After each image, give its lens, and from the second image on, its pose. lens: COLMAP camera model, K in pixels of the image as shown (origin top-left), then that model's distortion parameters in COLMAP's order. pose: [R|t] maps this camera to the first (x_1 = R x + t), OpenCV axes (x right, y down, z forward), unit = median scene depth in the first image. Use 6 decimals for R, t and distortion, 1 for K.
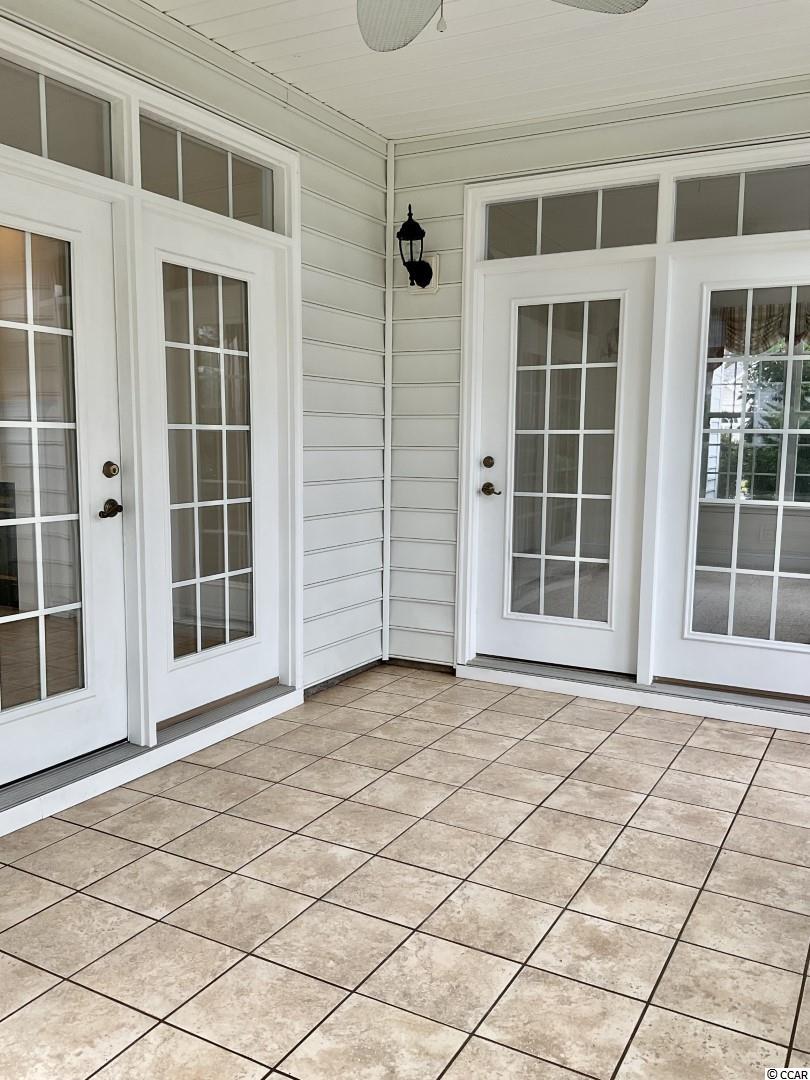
lens RADIAL K [[915.2, 0, 404.0], [0, 915.2, 541.0], [0, 0, 1]] dist [0.095127, -0.168552]
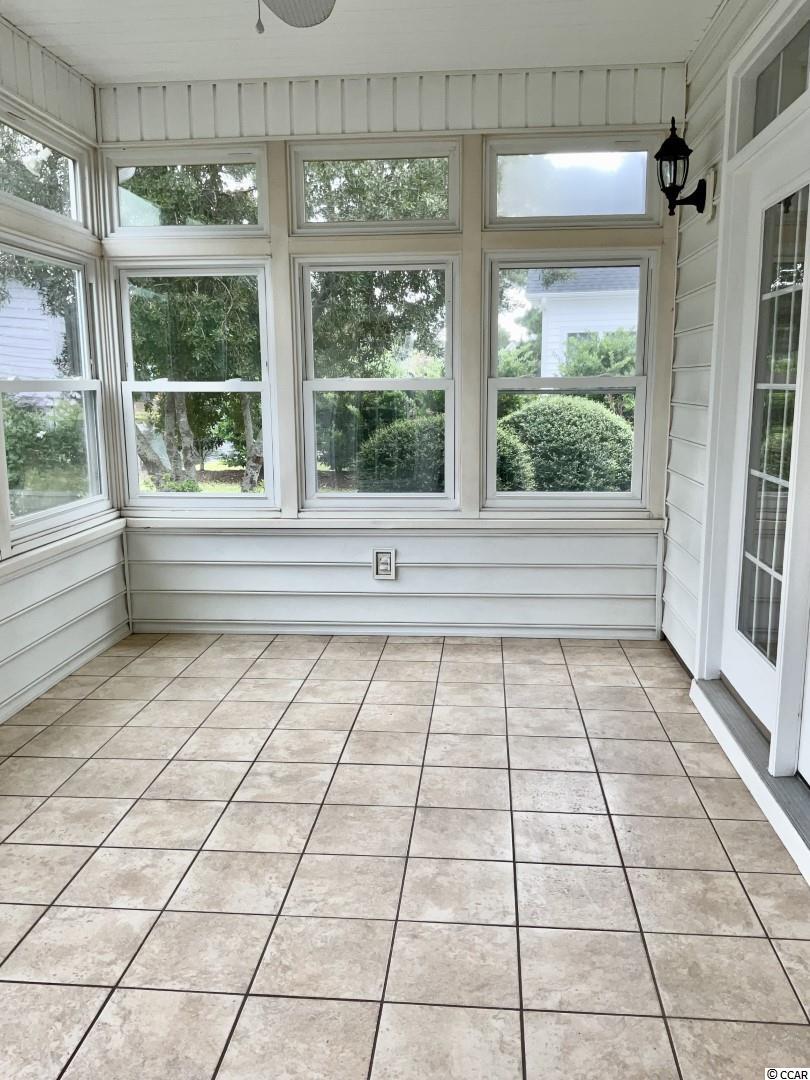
lens RADIAL K [[915.2, 0, 405.3], [0, 915.2, 540.4], [0, 0, 1]] dist [0.095127, -0.168552]
pose [[-0.917641, 0.064798, -0.392093, 0.288594], [-0.048693, 0.960851, 0.272752, -0.230085], [0.394416, 0.269380, -0.878561, 1.795340]]
